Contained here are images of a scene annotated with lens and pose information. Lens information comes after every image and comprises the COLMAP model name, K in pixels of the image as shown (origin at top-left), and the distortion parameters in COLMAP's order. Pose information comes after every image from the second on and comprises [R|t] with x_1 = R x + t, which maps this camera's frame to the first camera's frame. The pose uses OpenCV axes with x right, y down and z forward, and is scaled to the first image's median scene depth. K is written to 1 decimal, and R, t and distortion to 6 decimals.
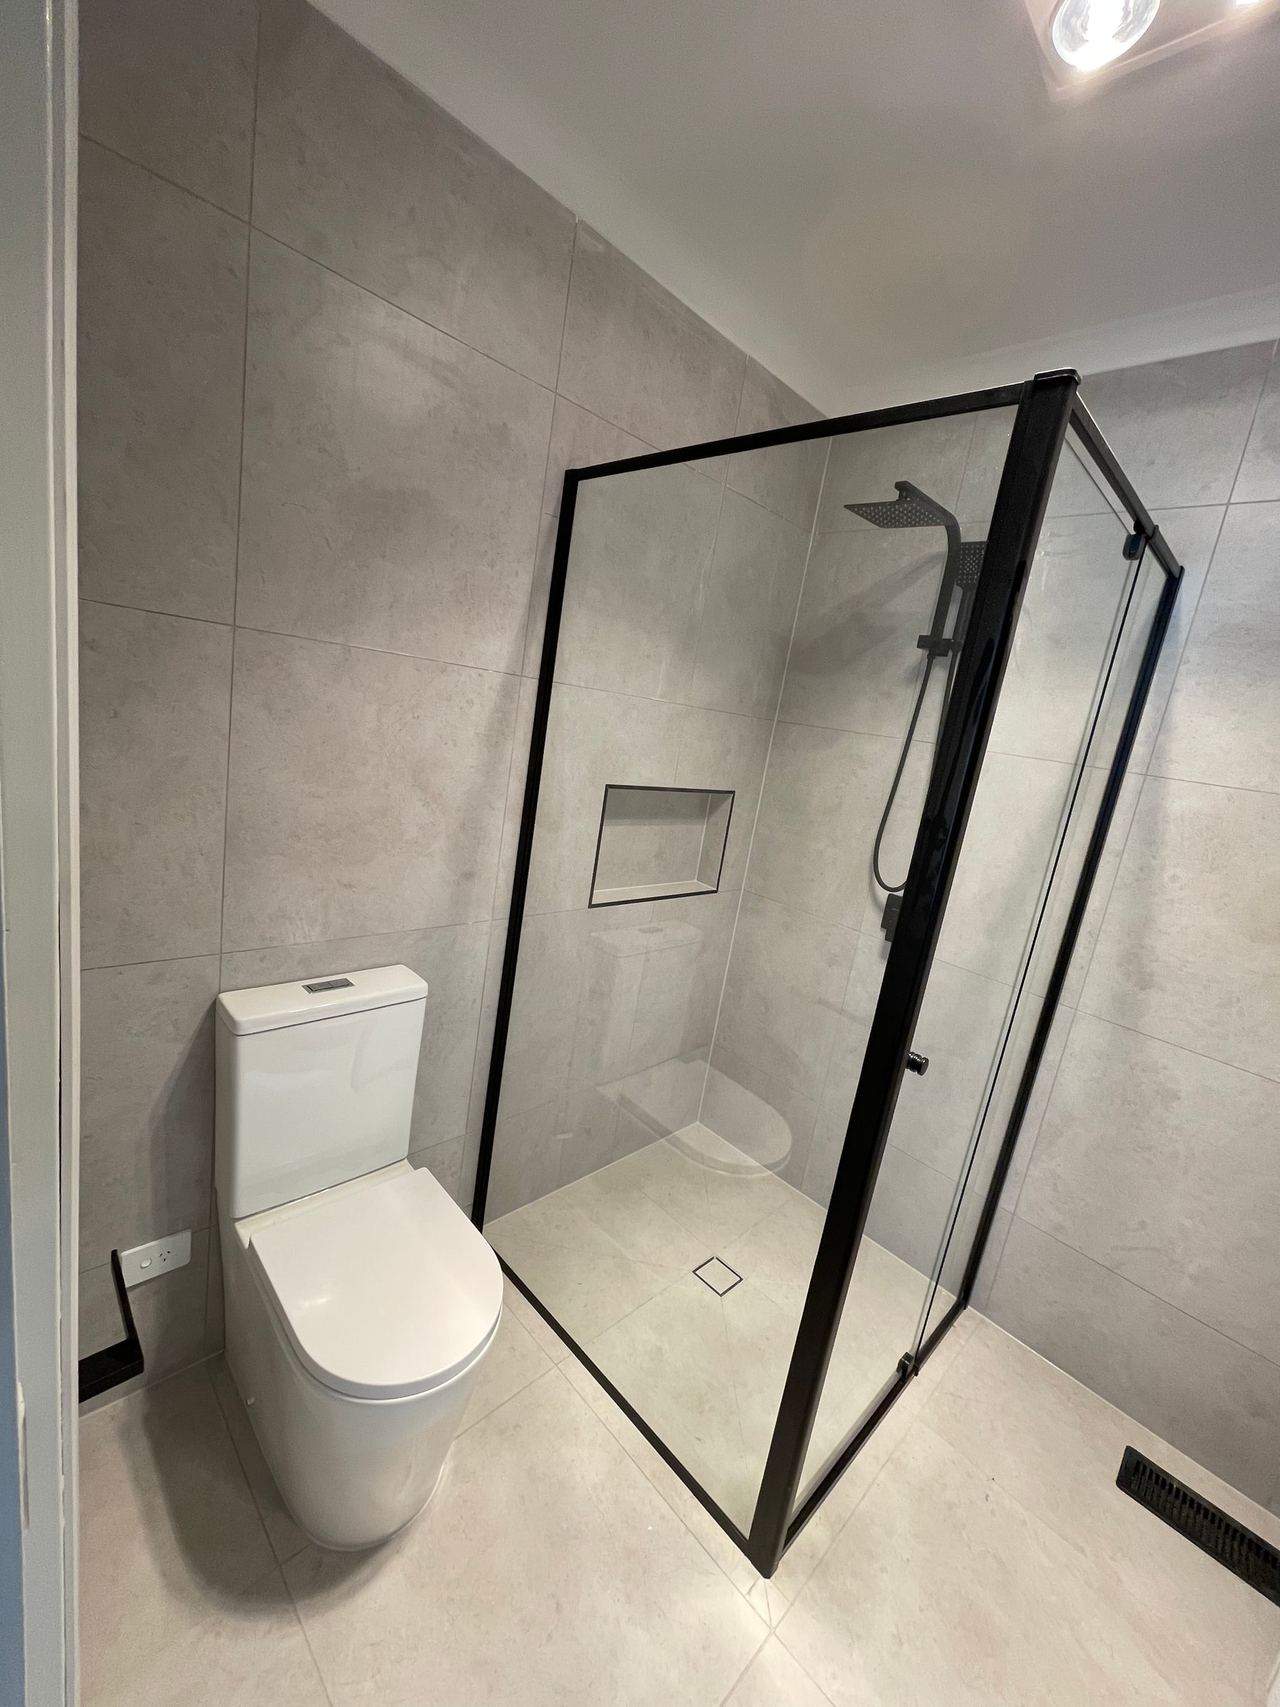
lens RADIAL K [[691.8, 0, 628.5], [0, 691.8, 846.6], [0, 0, 1]] dist [-0.003342, 0.000097]
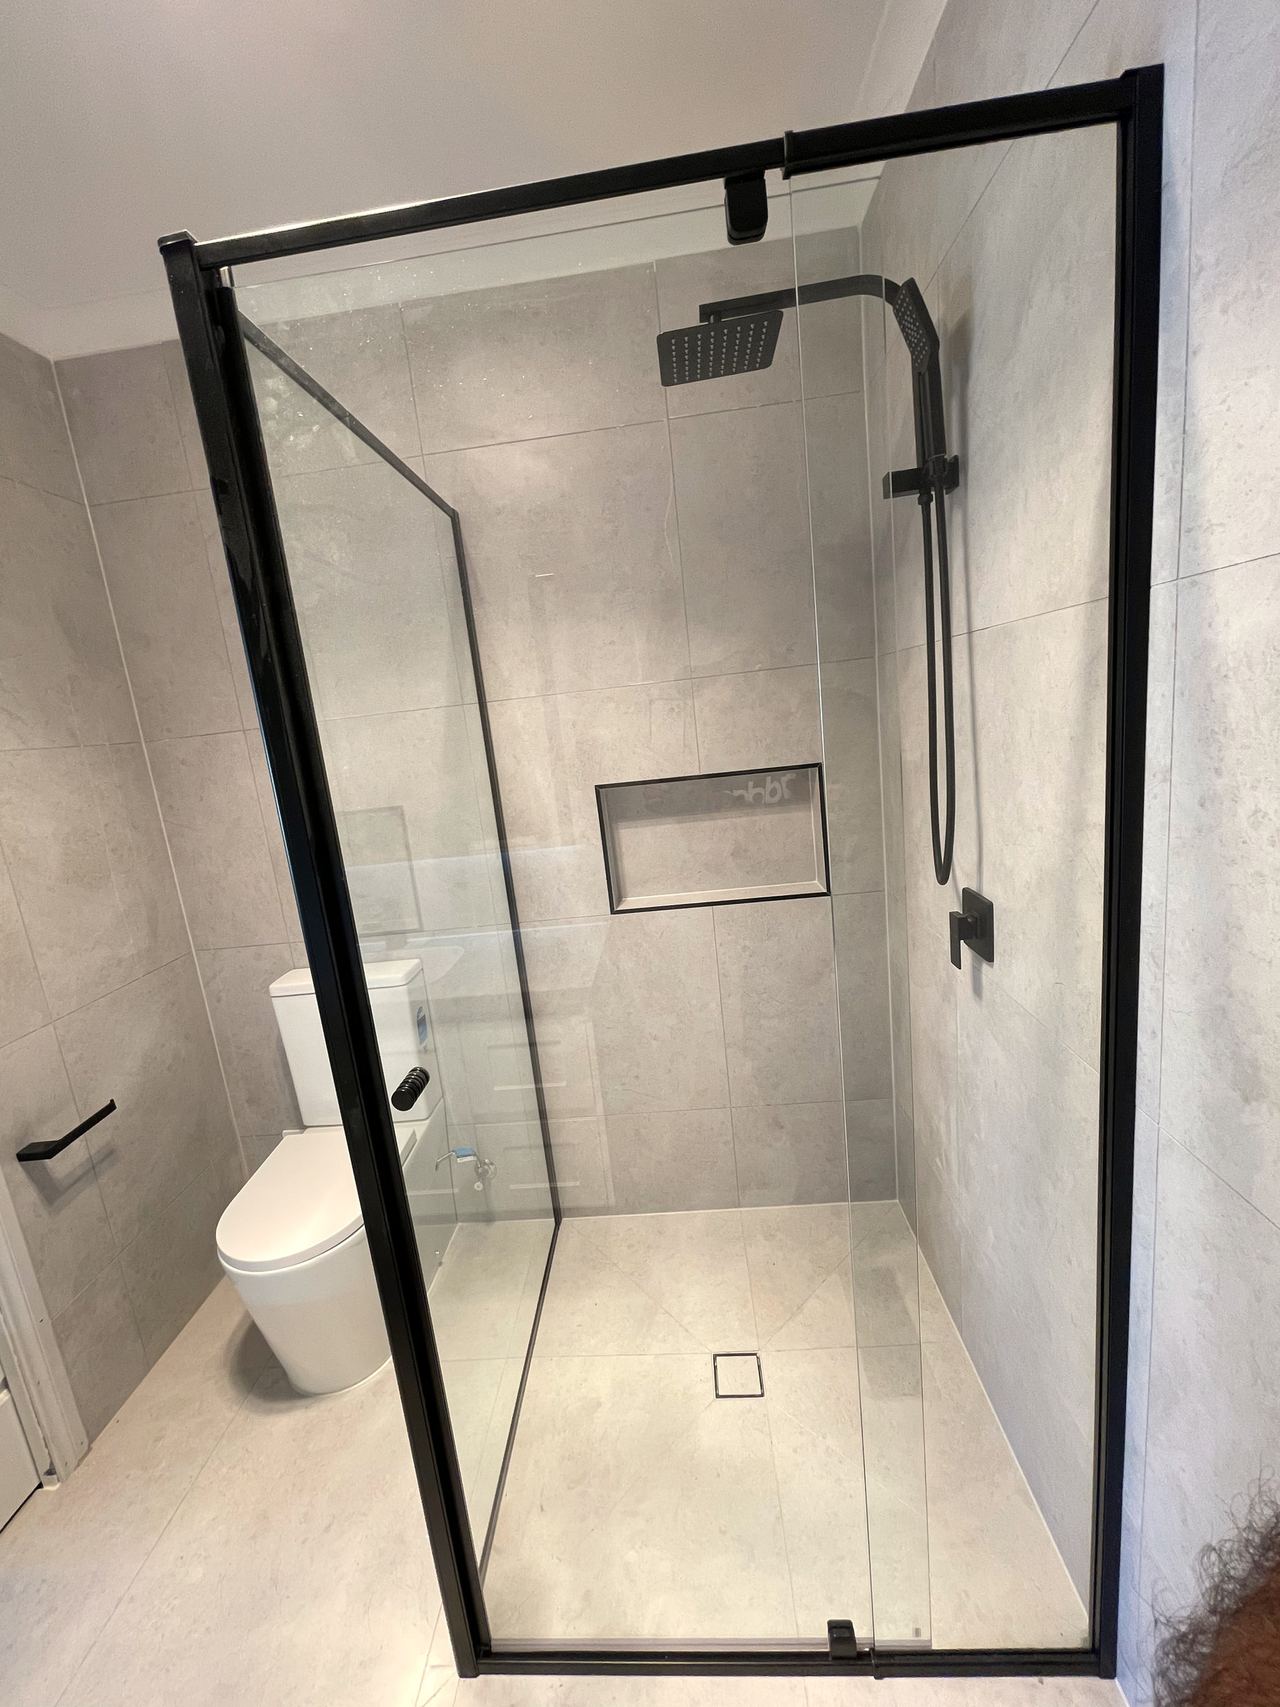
lens RADIAL K [[691.8, 0, 628.5], [0, 691.8, 846.6], [0, 0, 1]] dist [-0.003342, 0.000097]
pose [[0.643566, -0.082592, -0.760921, 0.827130], [0.061294, 0.996529, -0.056325, 0.060028], [0.762932, -0.010391, 0.646395, 0.465700]]
